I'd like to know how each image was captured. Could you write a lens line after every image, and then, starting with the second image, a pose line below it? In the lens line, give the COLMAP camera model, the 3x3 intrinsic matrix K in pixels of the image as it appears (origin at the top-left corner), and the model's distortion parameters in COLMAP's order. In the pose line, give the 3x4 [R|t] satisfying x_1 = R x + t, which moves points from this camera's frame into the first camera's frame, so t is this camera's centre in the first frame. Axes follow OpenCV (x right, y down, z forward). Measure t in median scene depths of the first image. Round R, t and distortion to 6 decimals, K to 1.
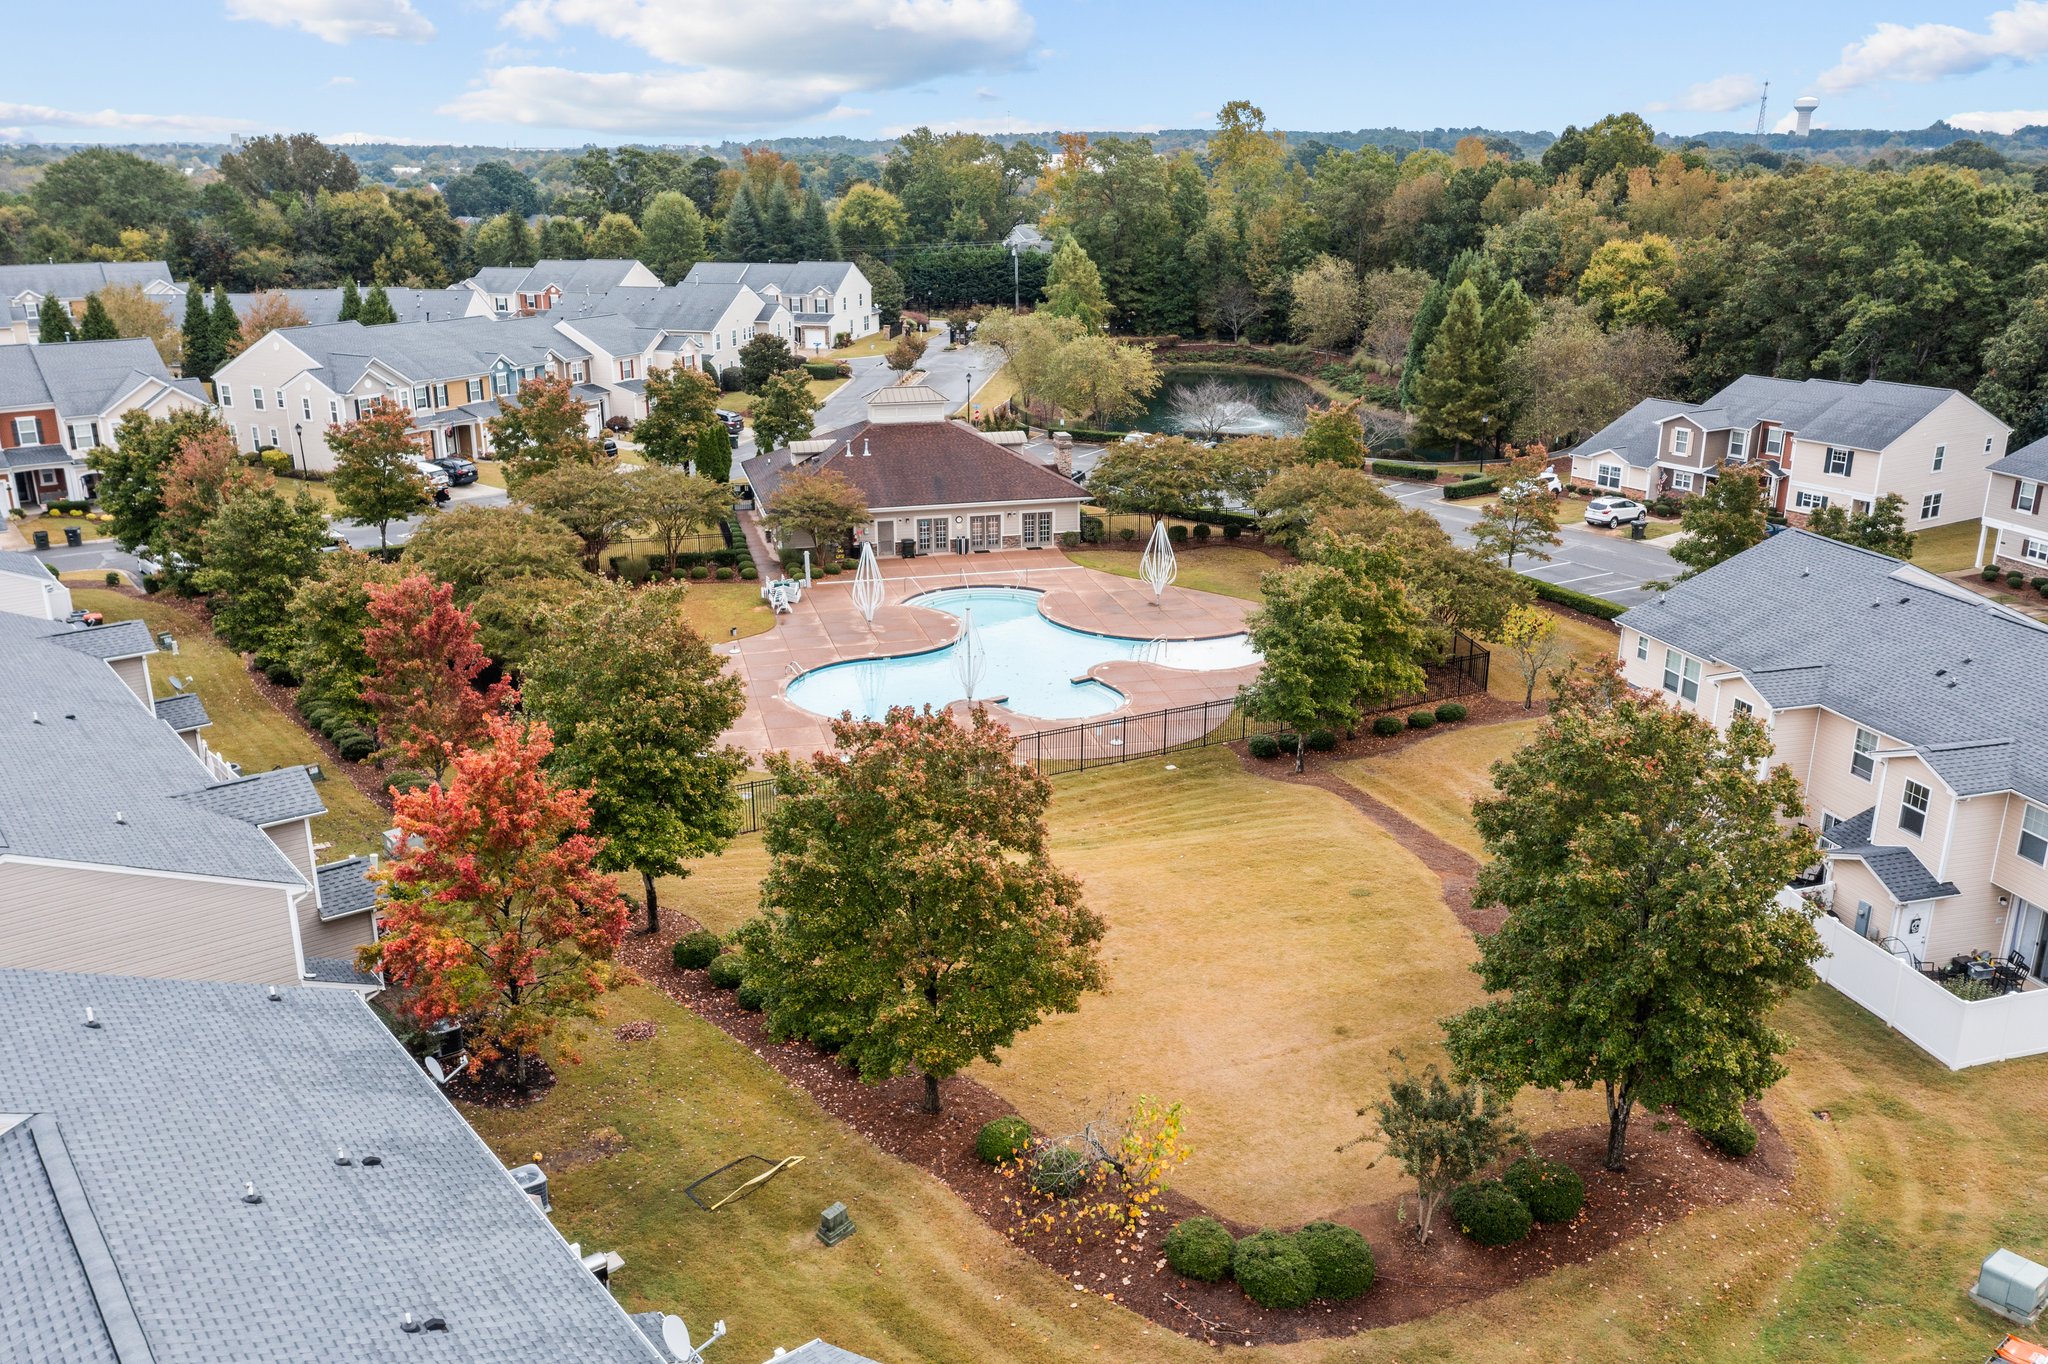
lens RADIAL K [[1628.1, 0, 1024.0], [0, 1628.1, 682.0], [0, 0, 1]] dist [0.002121, 0.004029]
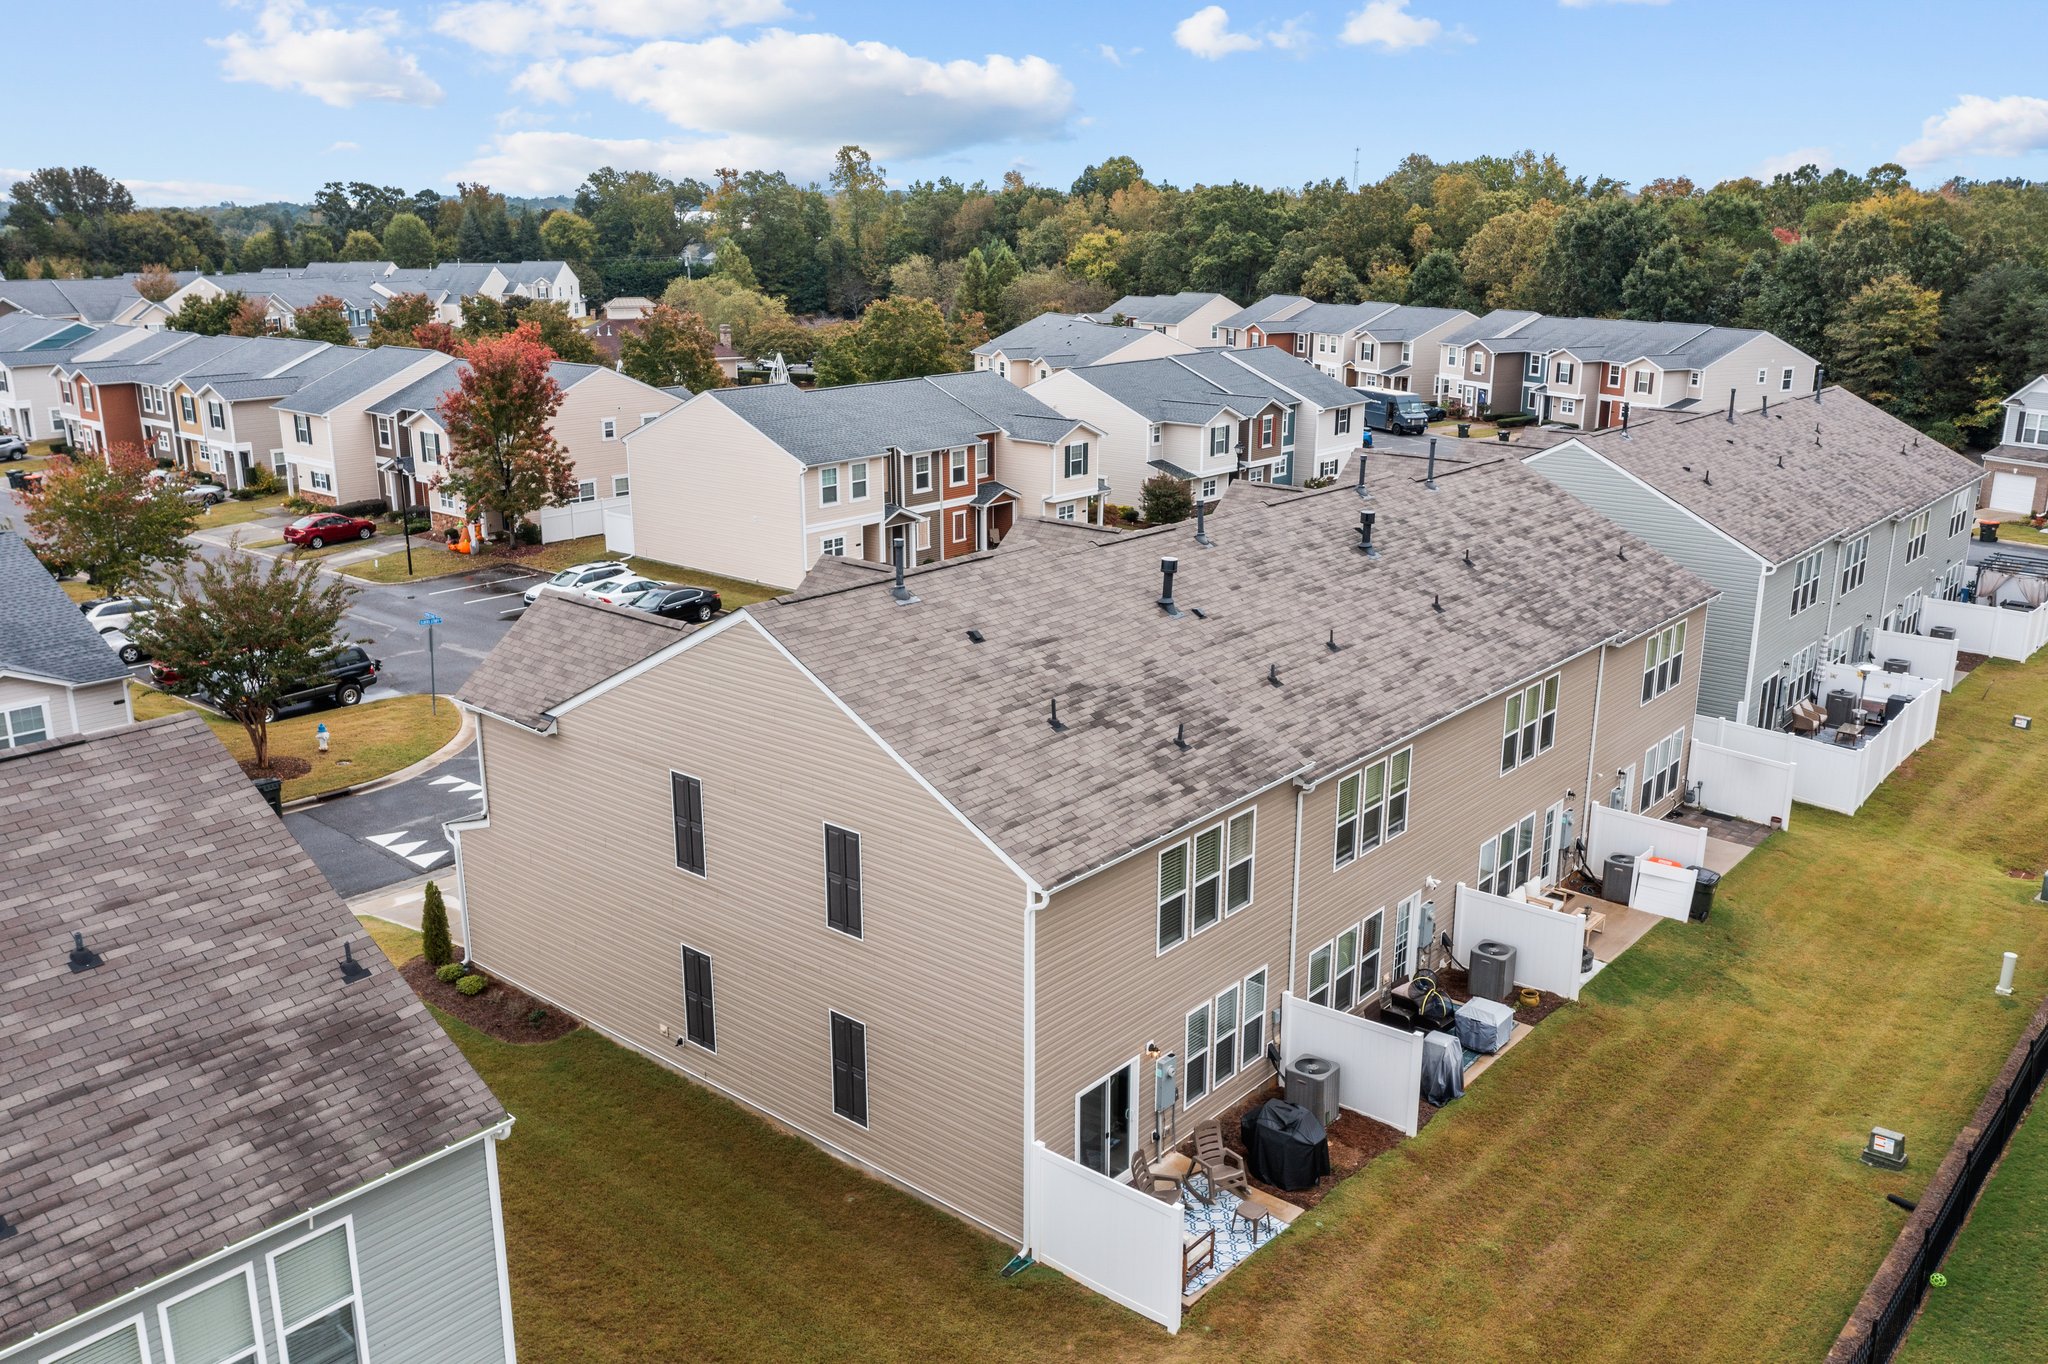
lens RADIAL K [[1628.1, 0, 1024.0], [0, 1628.1, 682.0], [0, 0, 1]] dist [0.002121, 0.004029]
pose [[0.980810, -0.052850, 0.187664, -0.004453], [0.059287, 0.997824, -0.028851, 0.141279], [-0.185731, 0.039423, 0.981809, -0.352225]]
